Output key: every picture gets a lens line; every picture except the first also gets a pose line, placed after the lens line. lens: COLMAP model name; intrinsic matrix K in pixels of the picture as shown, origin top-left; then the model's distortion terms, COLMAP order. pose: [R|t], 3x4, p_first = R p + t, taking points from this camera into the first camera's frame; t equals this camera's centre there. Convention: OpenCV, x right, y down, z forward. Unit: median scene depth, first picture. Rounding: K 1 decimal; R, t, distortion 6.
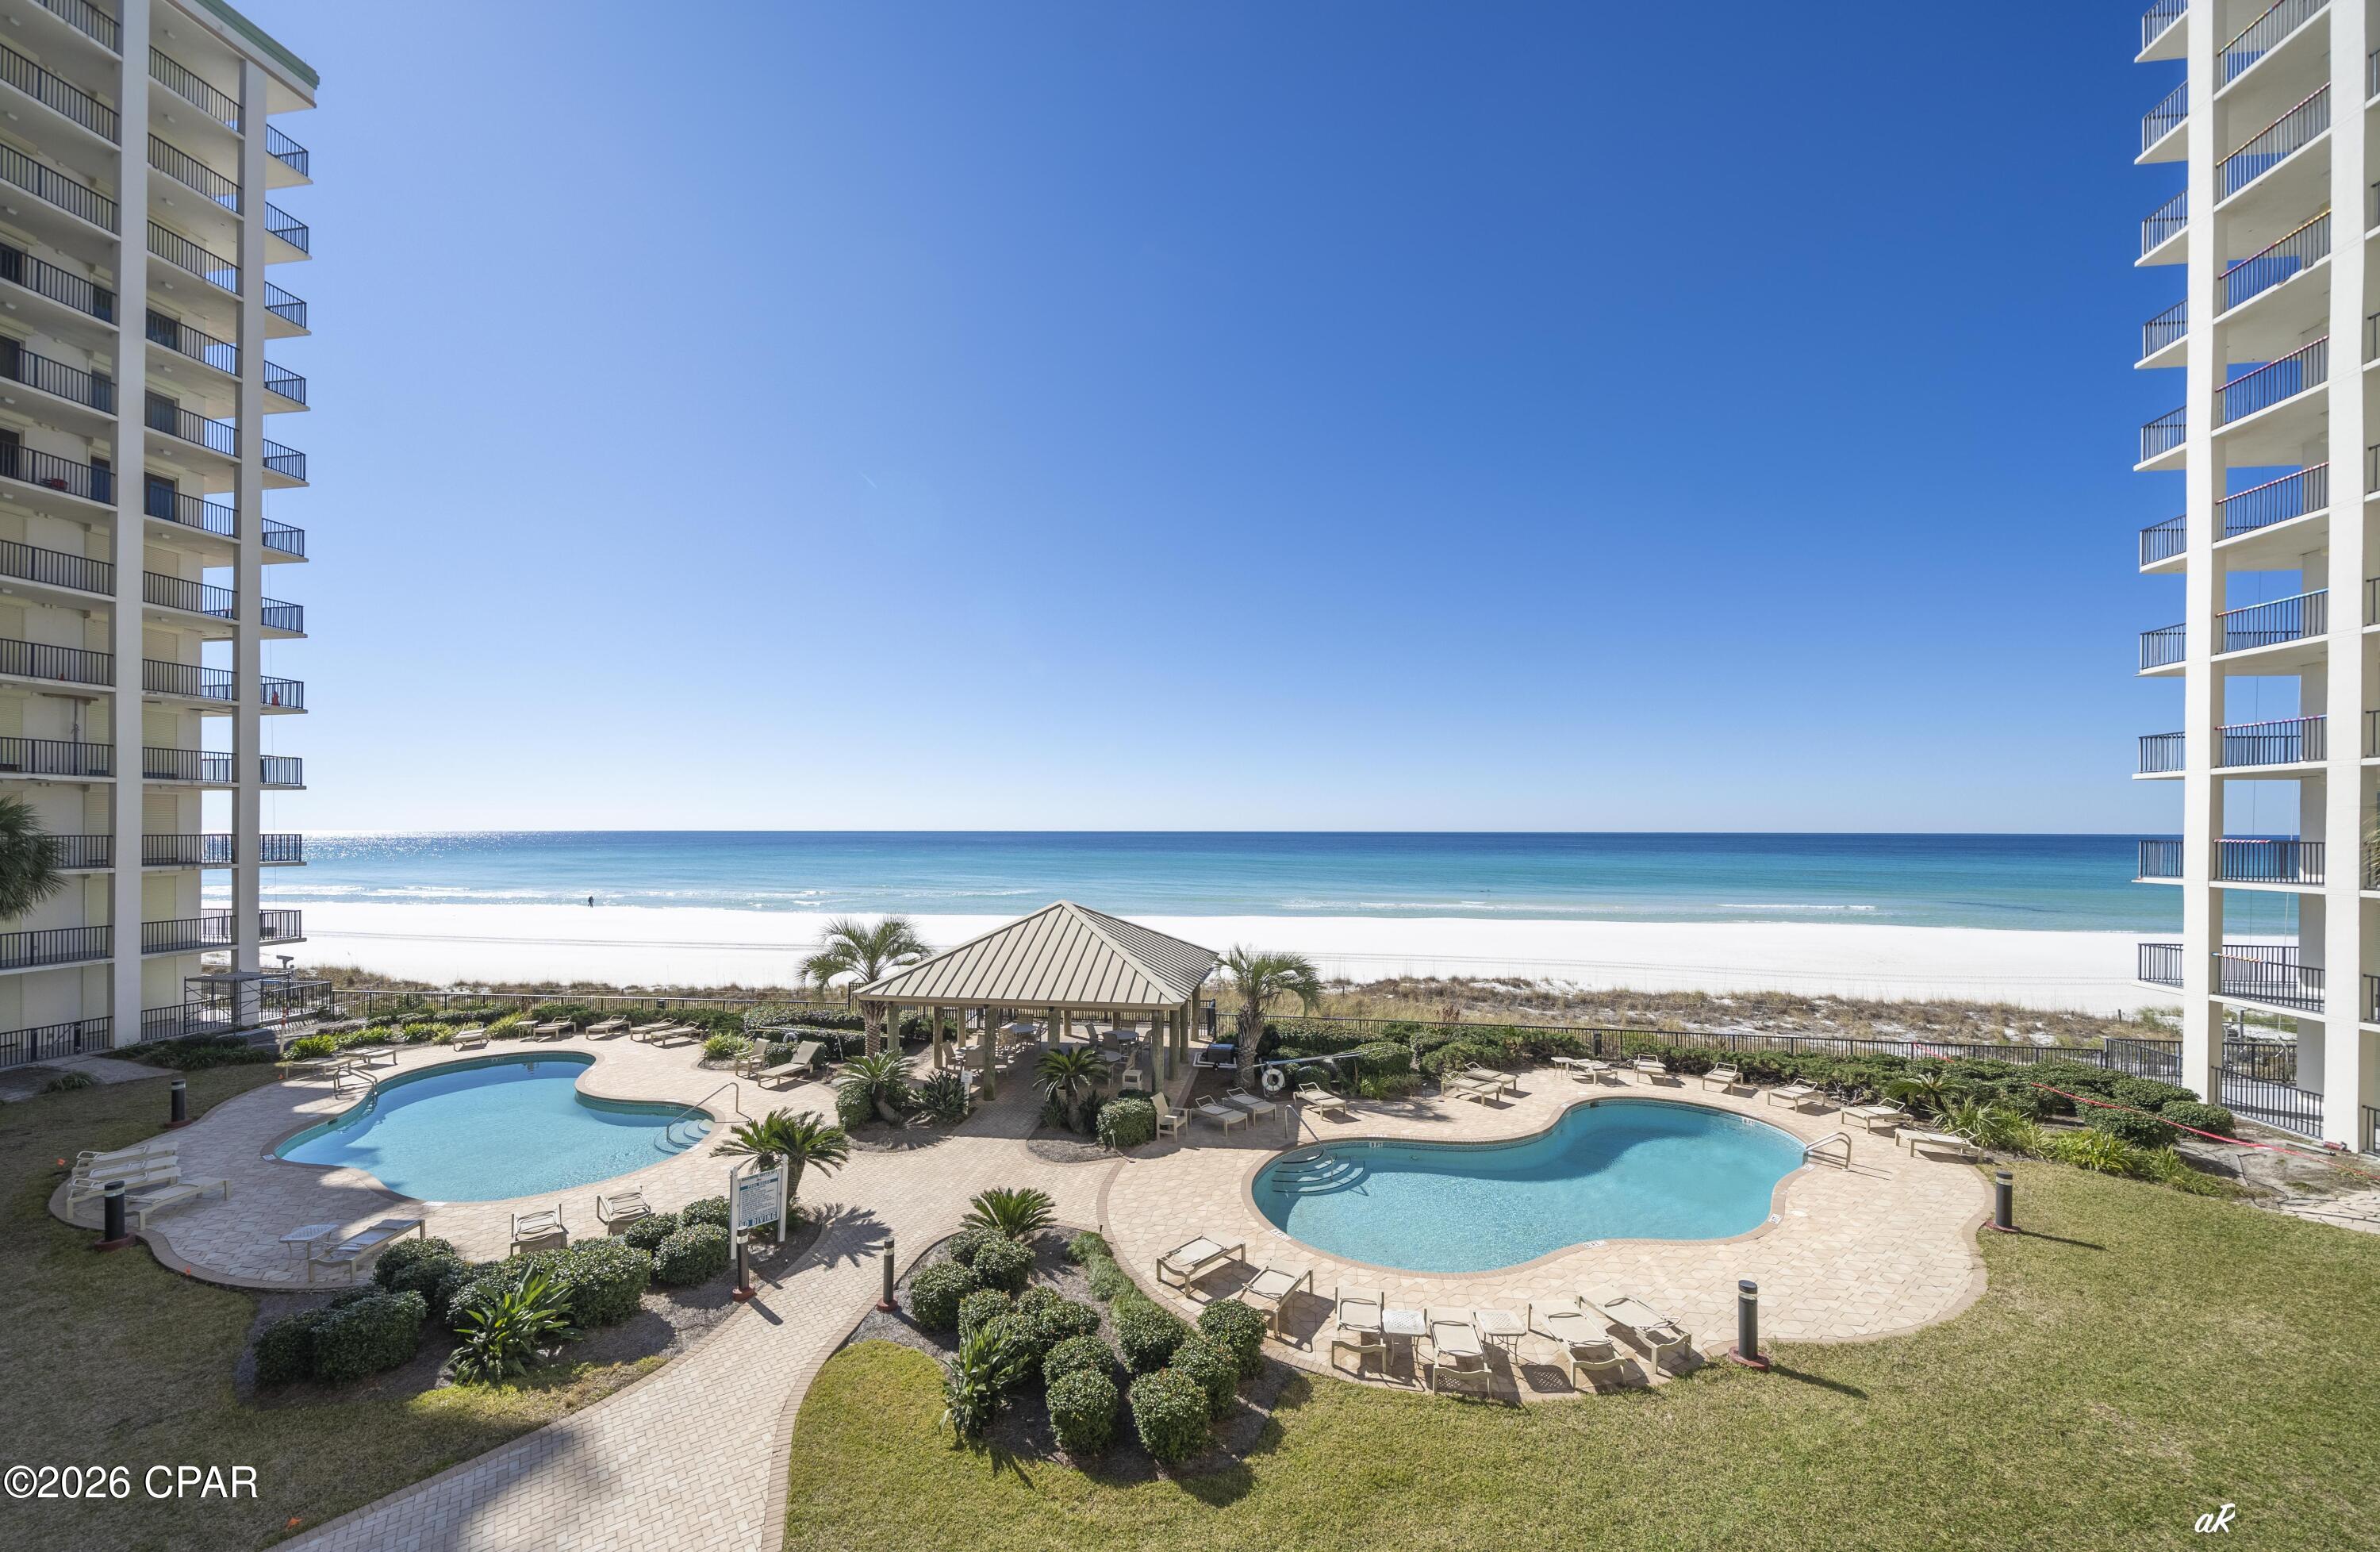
lens RADIAL K [[848.6, 0, 1187.9], [0, 848.6, 829.2], [0, 0, 1]] dist [-0.000517, -0.000843]
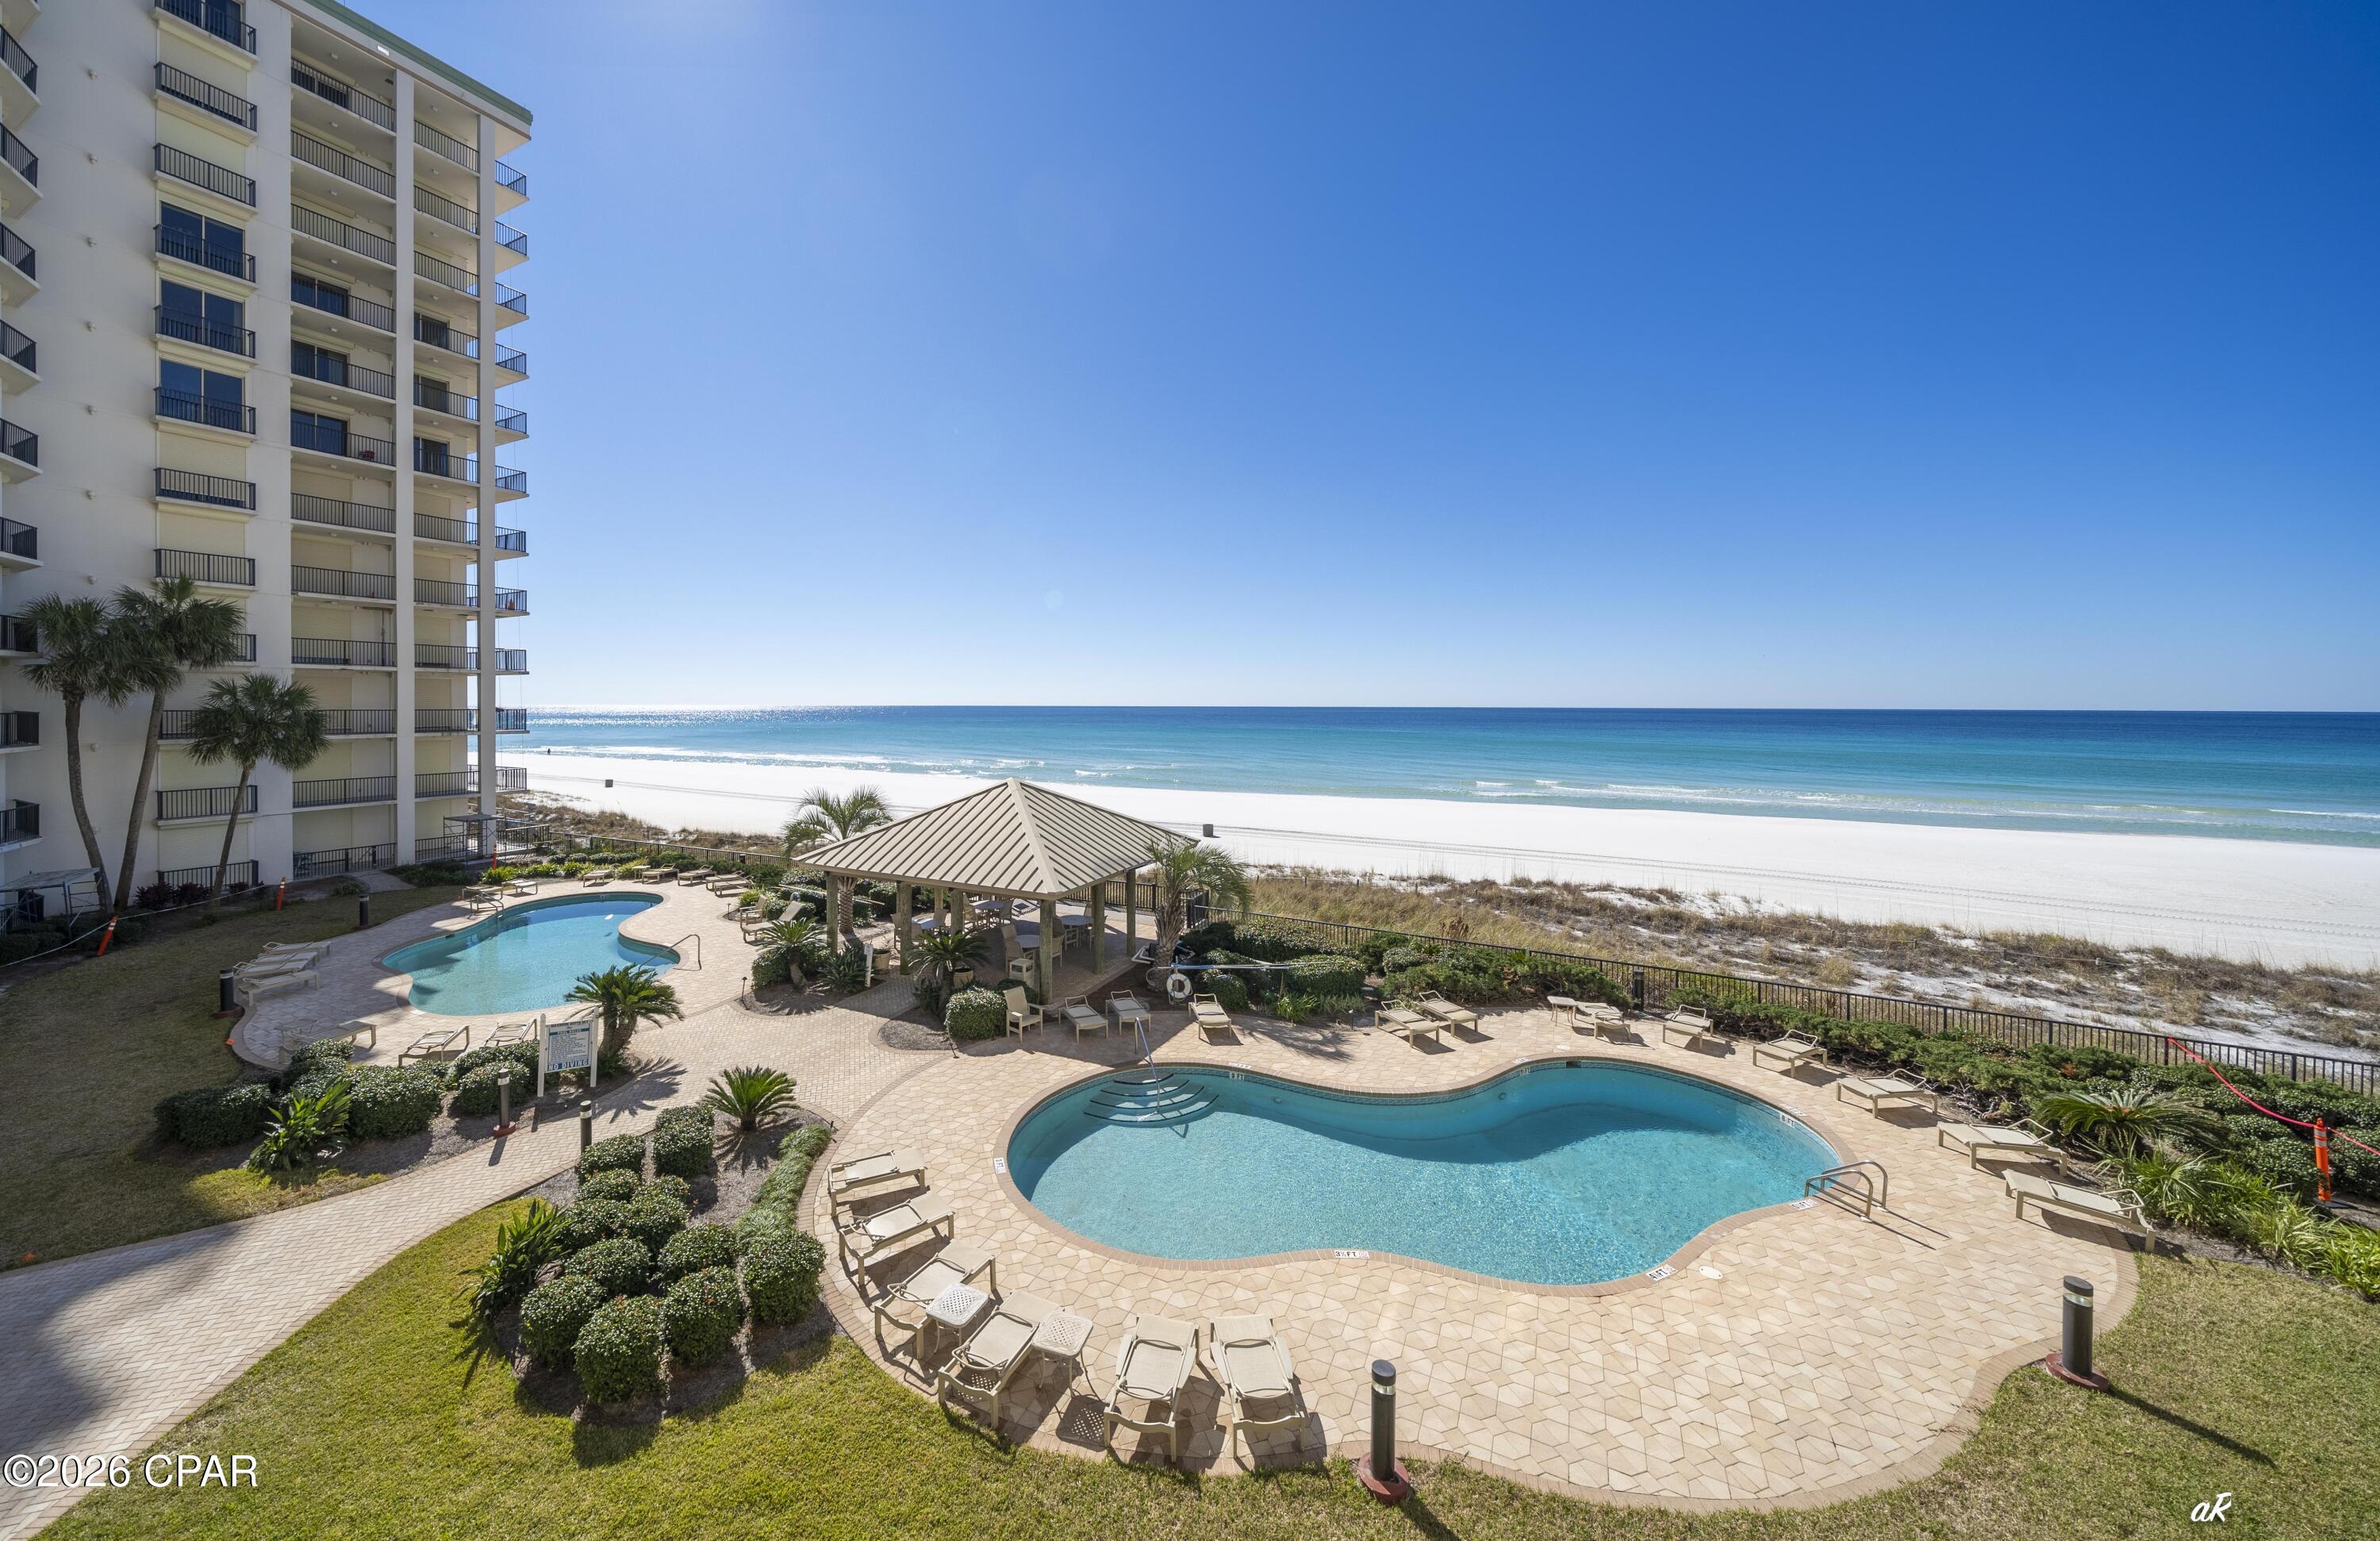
lens RADIAL K [[848.6, 0, 1143.7], [0, 848.6, 700.3], [0, 0, 1]] dist [-0.000517, -0.000843]
pose [[0.941655, -0.002616, -0.336570, 0.367996], [0.001429, 0.999992, -0.003772, -0.001020], [0.336577, 0.003071, 0.941651, 0.147150]]
